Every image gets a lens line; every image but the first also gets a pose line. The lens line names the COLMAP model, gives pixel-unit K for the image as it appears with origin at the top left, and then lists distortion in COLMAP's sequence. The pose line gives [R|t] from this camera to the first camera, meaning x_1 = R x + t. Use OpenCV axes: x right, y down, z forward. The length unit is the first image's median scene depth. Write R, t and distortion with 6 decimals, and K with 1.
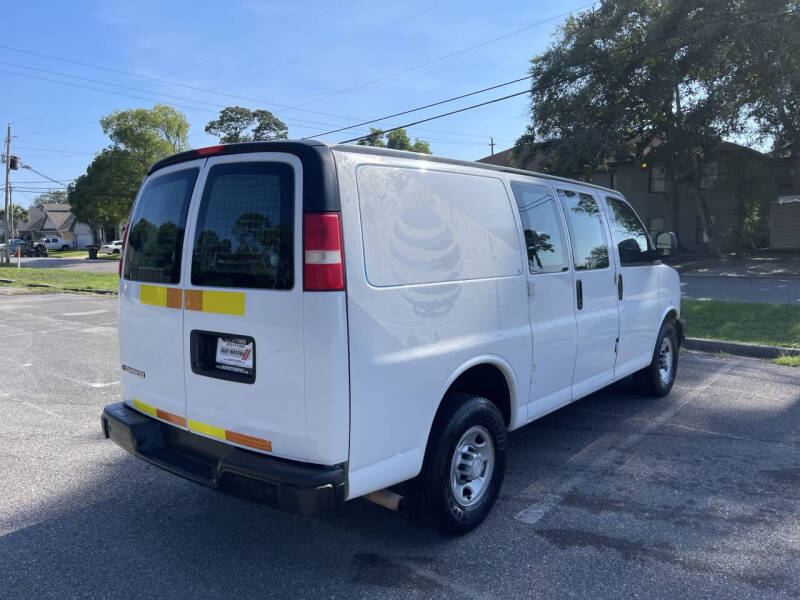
lens RADIAL K [[607.7, 0, 409.2], [0, 607.7, 299.4], [0, 0, 1]] dist [0.079767, -0.105824]
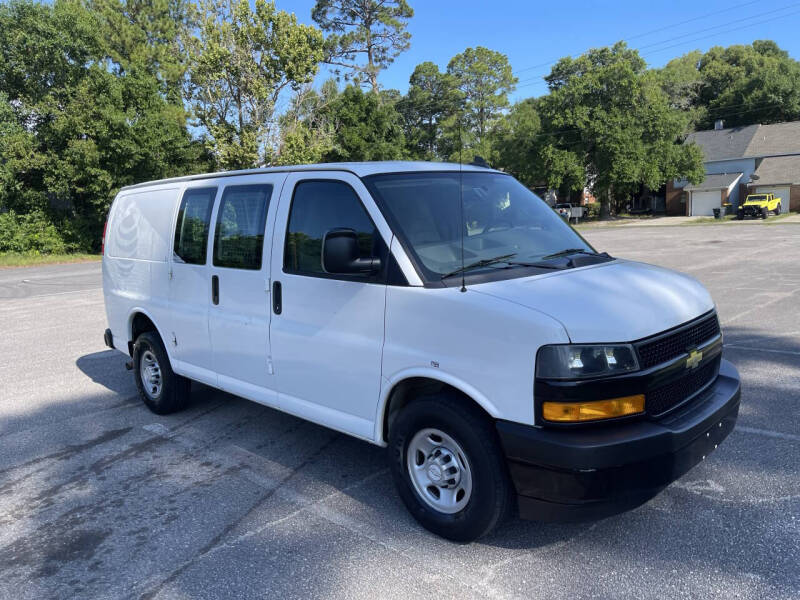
lens RADIAL K [[607.7, 0, 408.5], [0, 607.7, 301.5], [0, 0, 1]] dist [0.079767, -0.105824]
pose [[-0.083964, 0.162990, -0.983049, 1.570488], [-0.058007, 0.984060, 0.168112, -0.224509], [0.994779, 0.071139, -0.073171, 1.735354]]
